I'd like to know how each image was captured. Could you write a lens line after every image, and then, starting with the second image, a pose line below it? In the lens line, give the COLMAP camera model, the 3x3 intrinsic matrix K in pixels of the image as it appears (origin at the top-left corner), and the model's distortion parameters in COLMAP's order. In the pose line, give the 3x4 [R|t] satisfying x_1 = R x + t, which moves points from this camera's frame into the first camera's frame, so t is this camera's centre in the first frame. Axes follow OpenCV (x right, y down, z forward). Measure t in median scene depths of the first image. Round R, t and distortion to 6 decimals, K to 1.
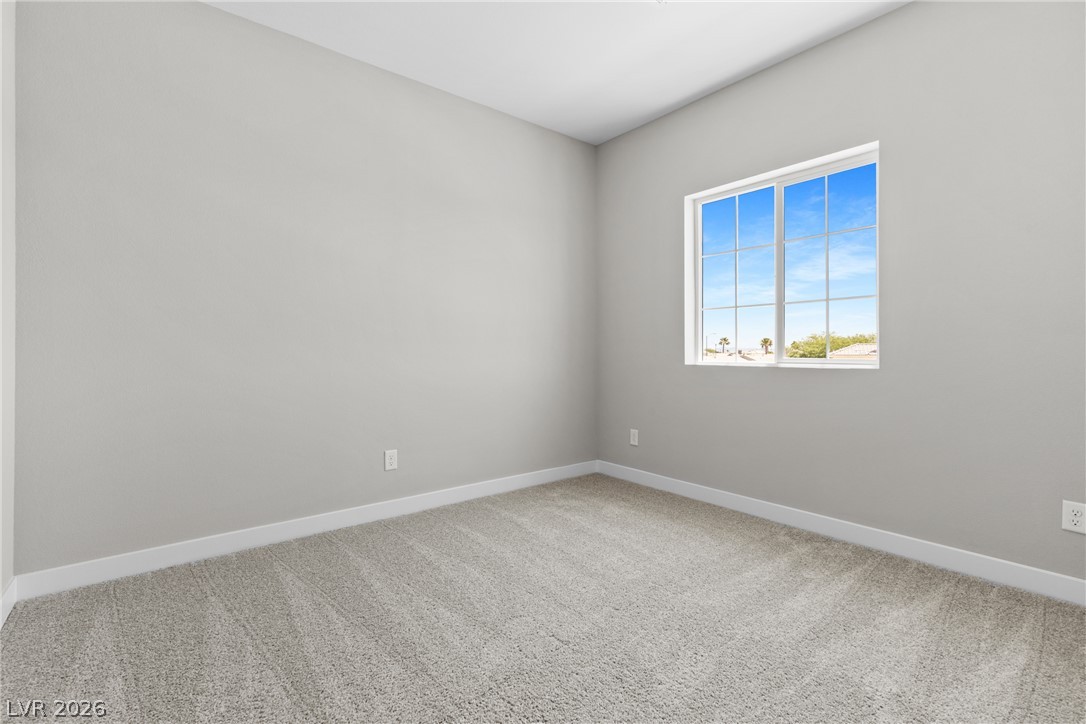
lens RADIAL K [[489.6, 0, 562.0], [0, 489.6, 360.7], [0, 0, 1]] dist [0.002222, 0.000274]
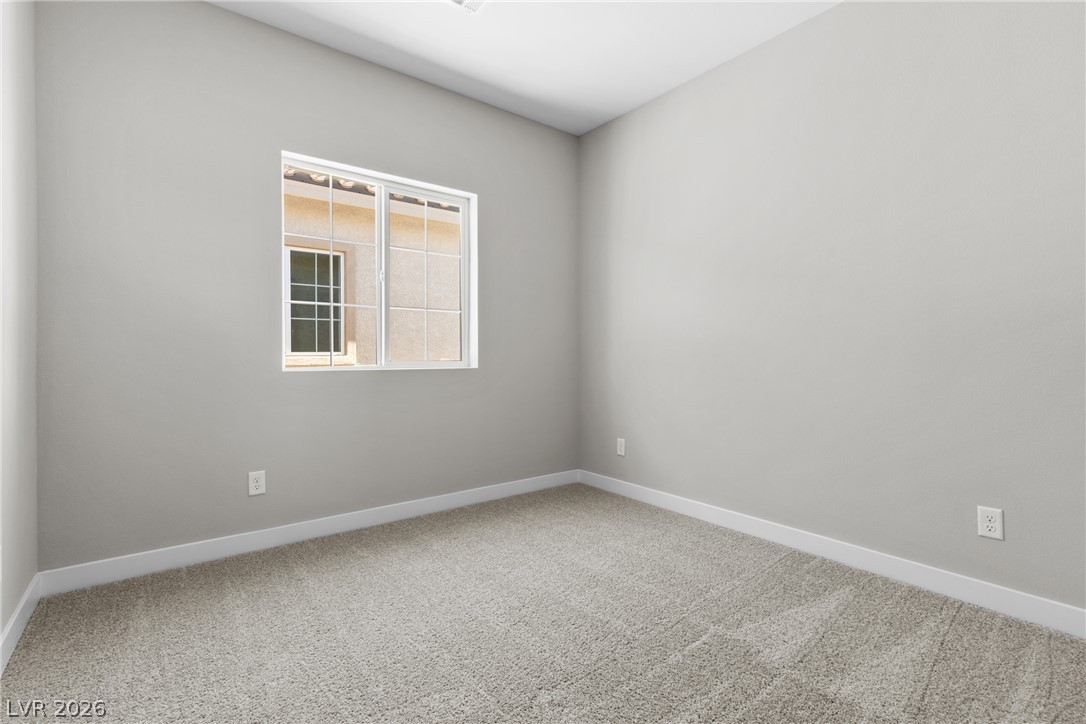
lens RADIAL K [[486.2, 0, 543.0], [0, 486.2, 362.0], [0, 0, 1]] dist [-0.000818, -0.000143]
pose [[0.042312, -0.017517, 0.998951, -0.645890], [0.014803, 0.999748, 0.016904, -0.017965], [-0.998995, 0.014072, 0.042561, 0.751707]]
